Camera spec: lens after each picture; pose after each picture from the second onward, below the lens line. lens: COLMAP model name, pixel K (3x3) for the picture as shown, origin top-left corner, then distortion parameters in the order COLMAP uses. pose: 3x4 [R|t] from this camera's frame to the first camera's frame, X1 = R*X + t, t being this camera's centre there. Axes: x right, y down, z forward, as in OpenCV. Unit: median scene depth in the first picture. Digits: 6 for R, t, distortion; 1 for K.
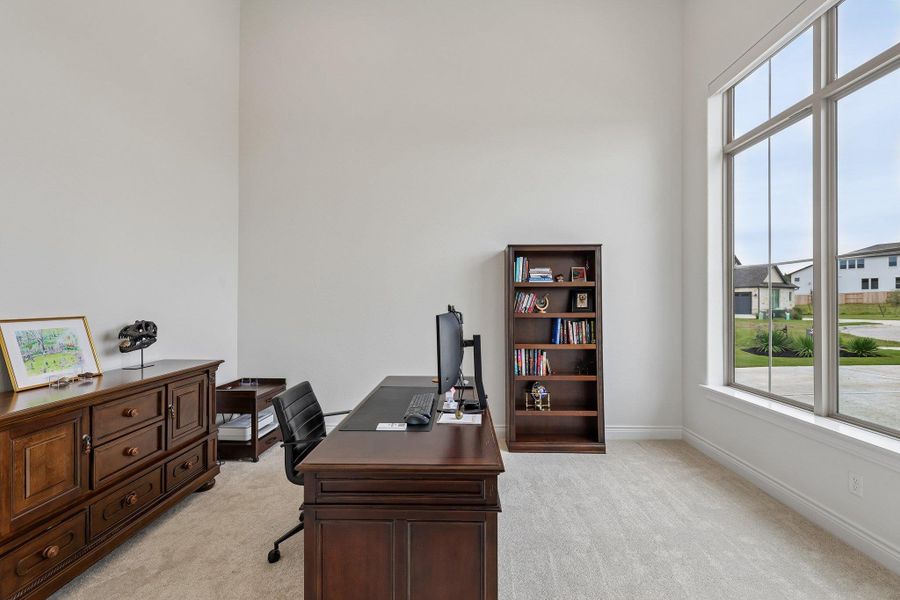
lens RADIAL K [[379.1, 0, 452.3], [0, 379.1, 299.1], [0, 0, 1]] dist [-0.000866, 0.000361]
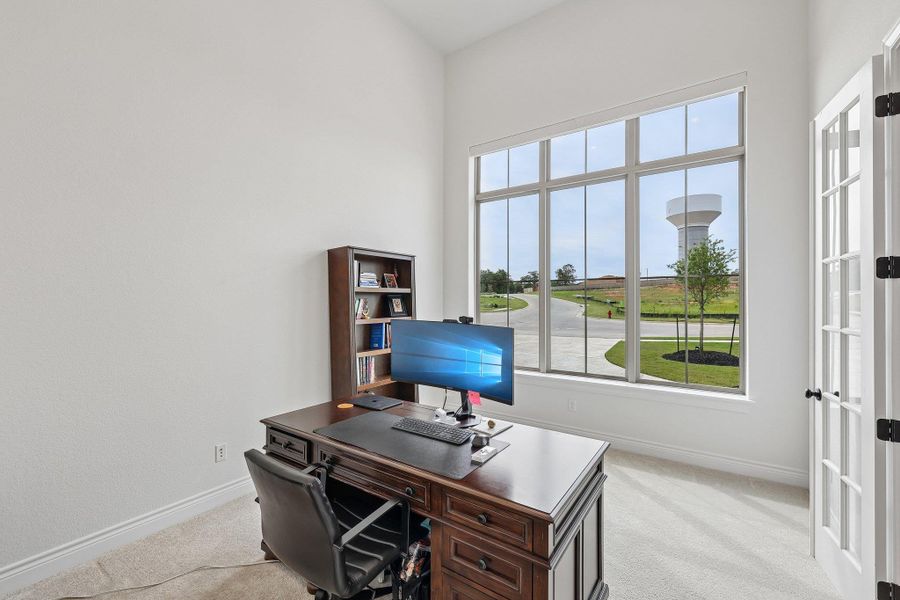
lens RADIAL K [[379.1, 0, 452.3], [0, 379.1, 299.1], [0, 0, 1]] dist [-0.000866, 0.000361]
pose [[0.553290, 0.008160, 0.832949, -0.482148], [-0.002562, 0.999964, -0.008095, -0.006982], [-0.832985, 0.002344, 0.553291, 0.284720]]
